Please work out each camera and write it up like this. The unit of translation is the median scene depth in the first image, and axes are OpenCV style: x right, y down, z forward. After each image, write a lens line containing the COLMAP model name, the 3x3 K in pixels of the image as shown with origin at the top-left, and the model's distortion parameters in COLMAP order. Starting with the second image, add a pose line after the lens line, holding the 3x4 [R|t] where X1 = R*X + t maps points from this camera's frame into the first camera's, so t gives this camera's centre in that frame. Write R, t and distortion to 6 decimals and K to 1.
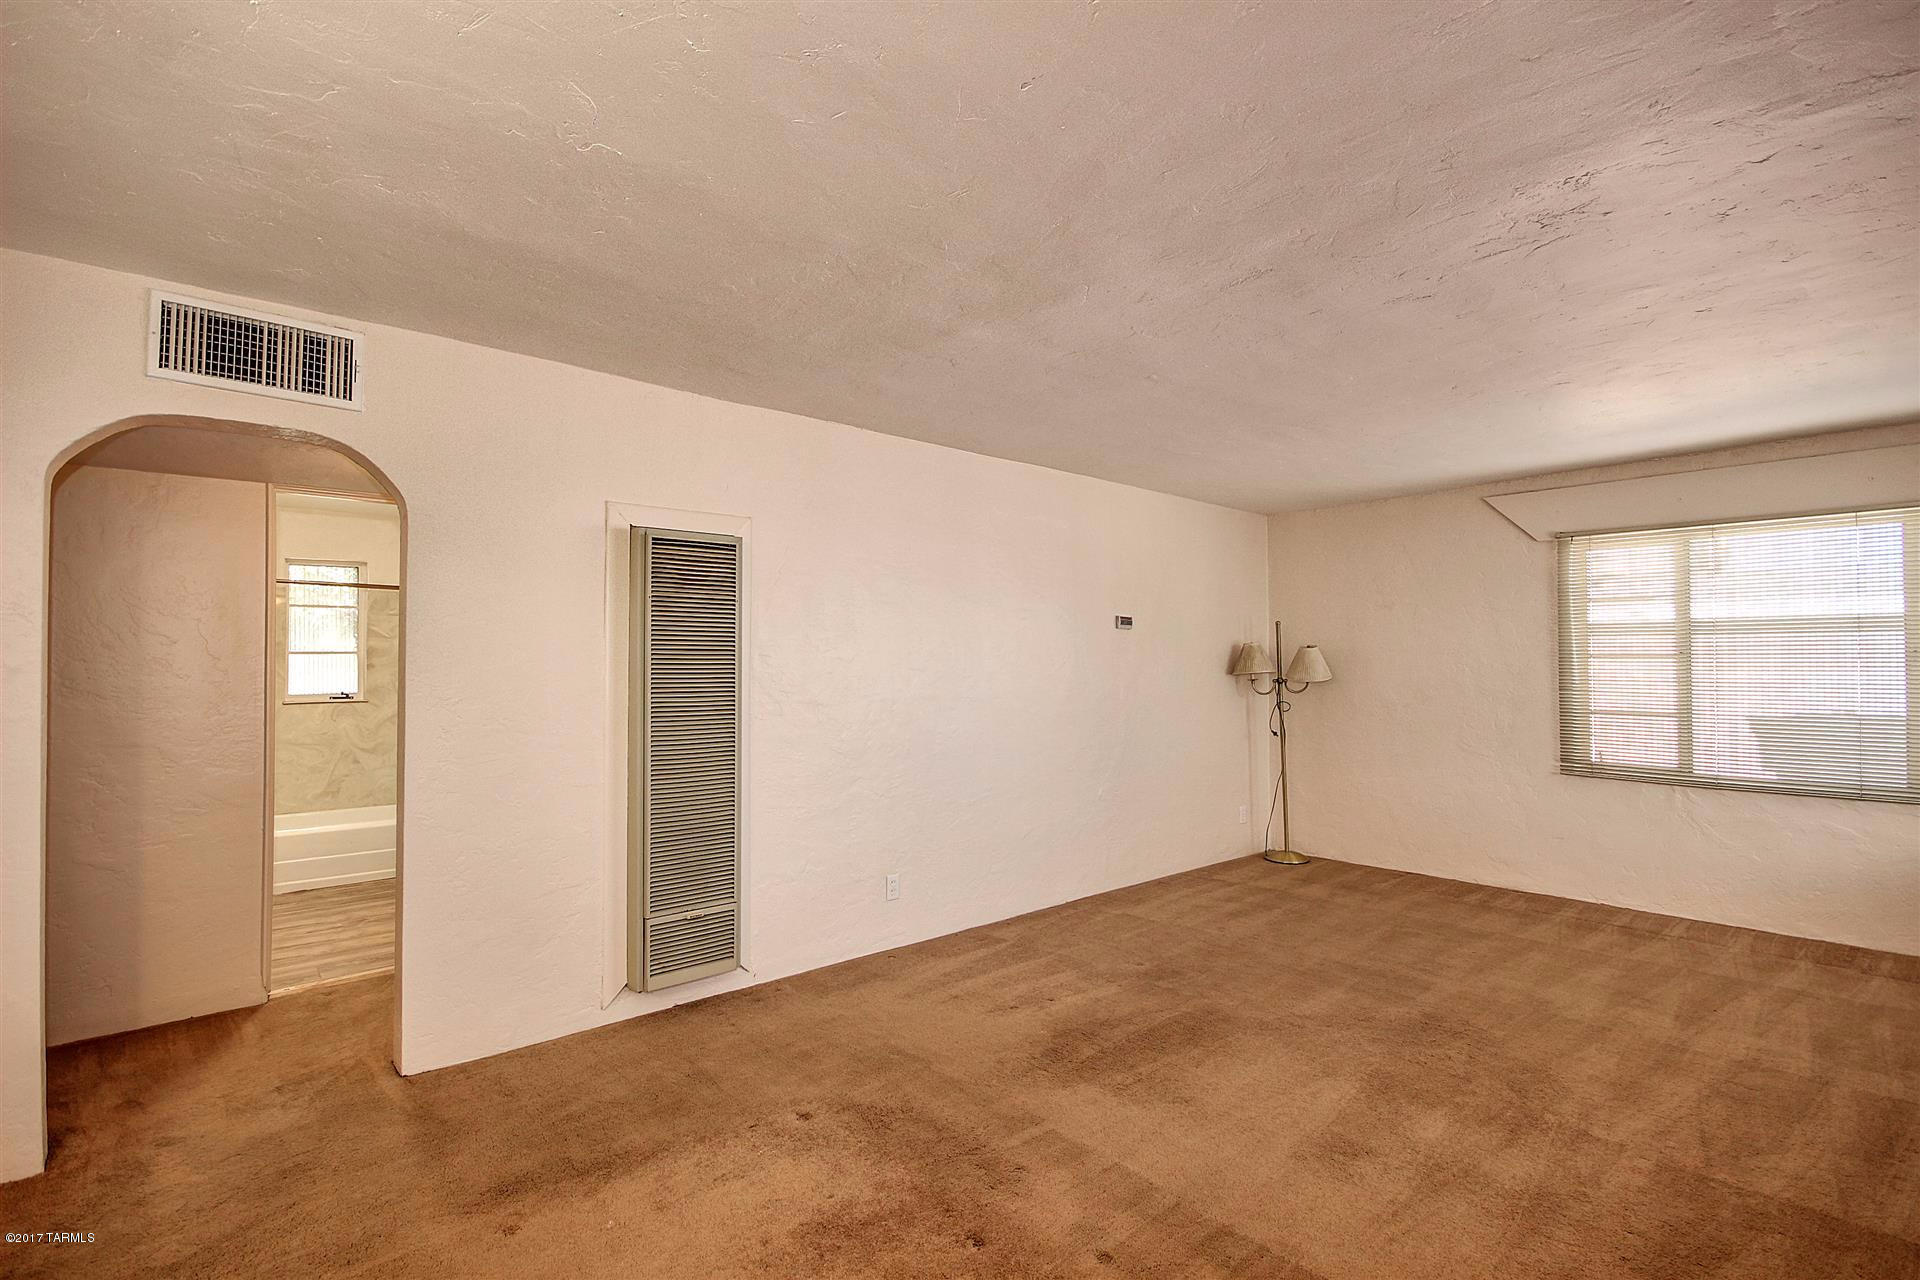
lens RADIAL K [[880.9, 0, 961.3], [0, 880.9, 639.7], [0, 0, 1]] dist [0.000690, -0.004714]
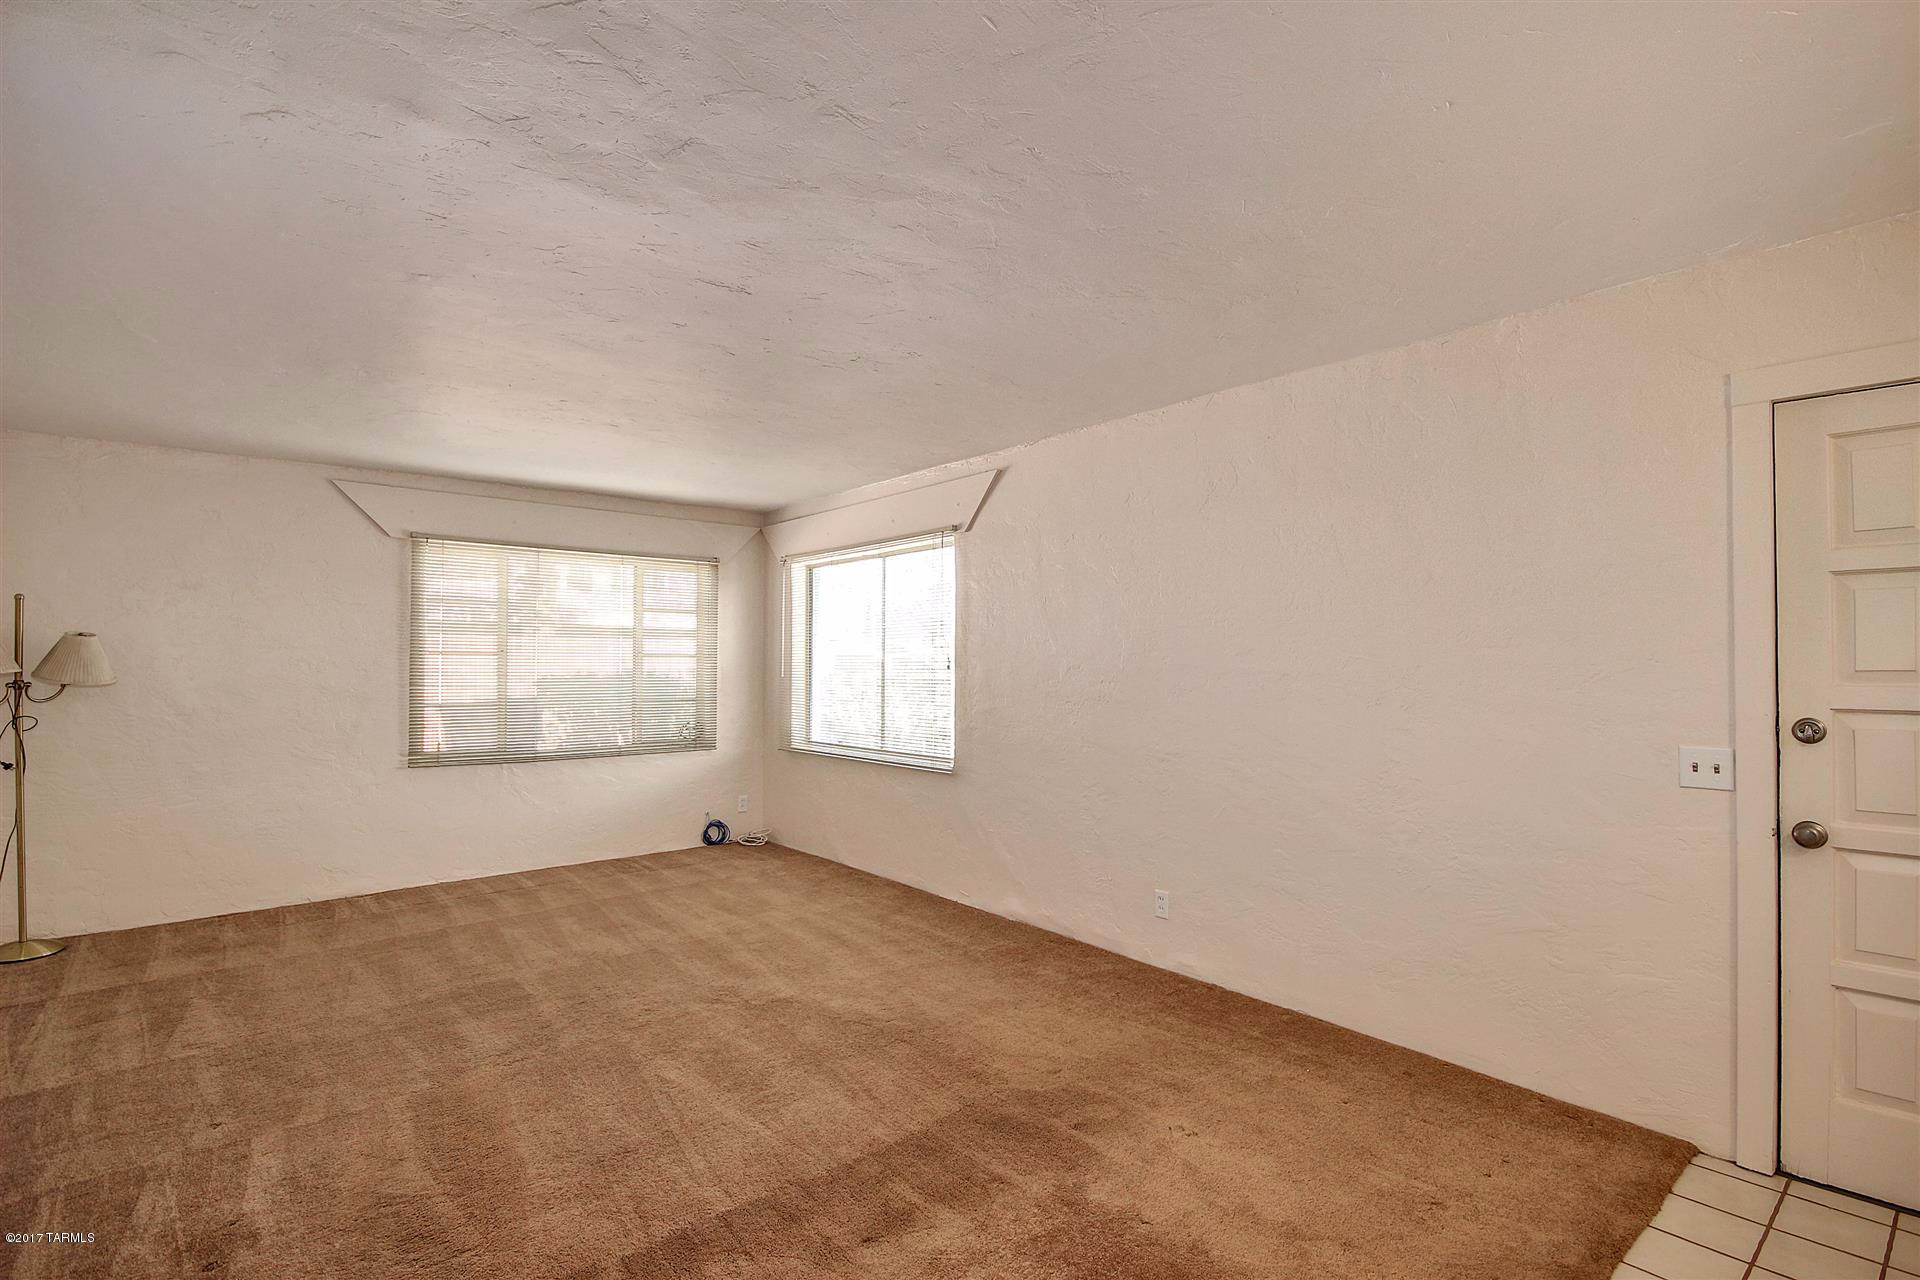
lens RADIAL K [[880.9, 0, 966.6], [0, 880.9, 637.7], [0, 0, 1]] dist [0.000690, -0.004714]
pose [[0.013175, 0.025352, 0.999592, -0.361010], [-0.030129, 0.999235, -0.024946, 0.008235], [-0.999459, -0.029788, 0.013928, 0.366856]]
